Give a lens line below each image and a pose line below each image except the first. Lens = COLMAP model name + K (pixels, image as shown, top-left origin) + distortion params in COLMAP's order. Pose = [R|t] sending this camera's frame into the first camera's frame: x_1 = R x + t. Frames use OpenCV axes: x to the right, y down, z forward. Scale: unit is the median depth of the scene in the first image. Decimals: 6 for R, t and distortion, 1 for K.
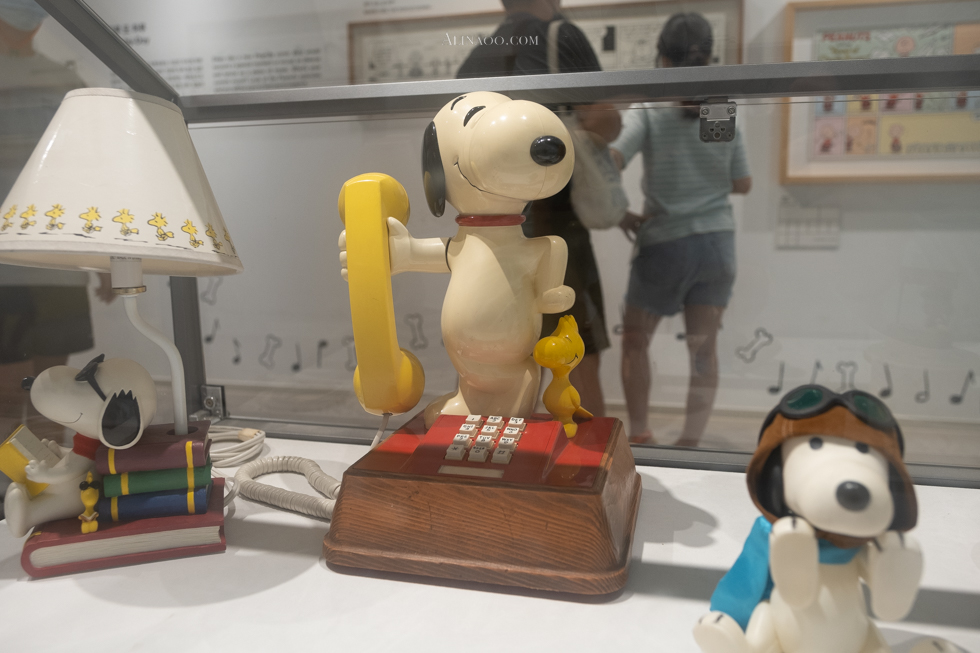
lens RADIAL K [[774.1, 0, 488.9], [0, 774.1, 325.3], [0, 0, 1]] dist [-0.043167, 0.002501]
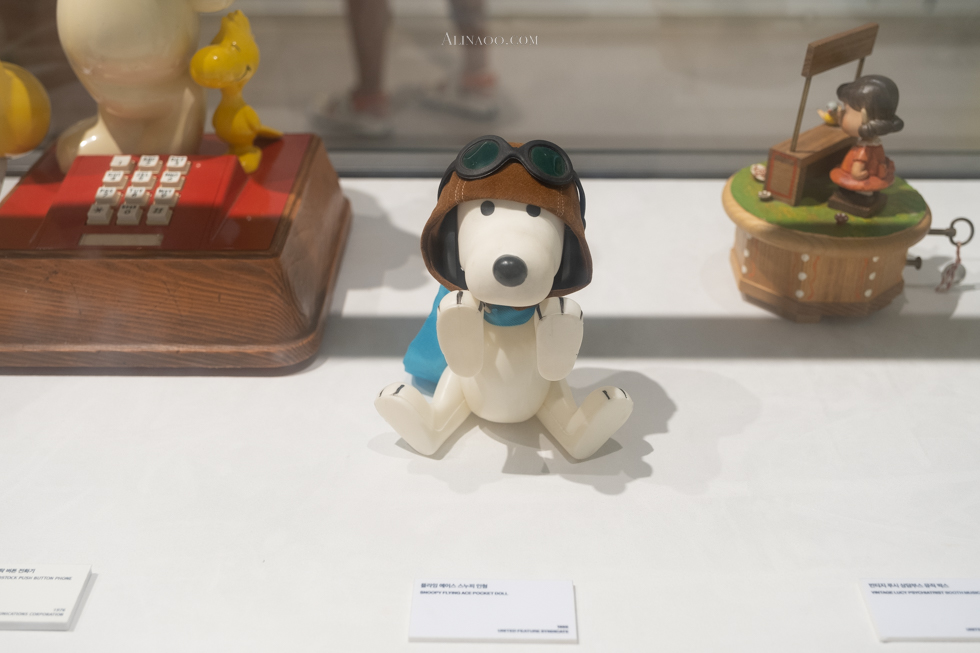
lens RADIAL K [[1118.2, 0, 490.1], [0, 1118.2, 325.9], [0, 0, 1]] dist [-0.007164, 0.000000]
pose [[0.966311, -0.115151, 0.230181, 0.074389], [0.023148, 0.929592, 0.367864, -0.158689], [-0.256335, -0.350142, 0.900940, -0.206193]]
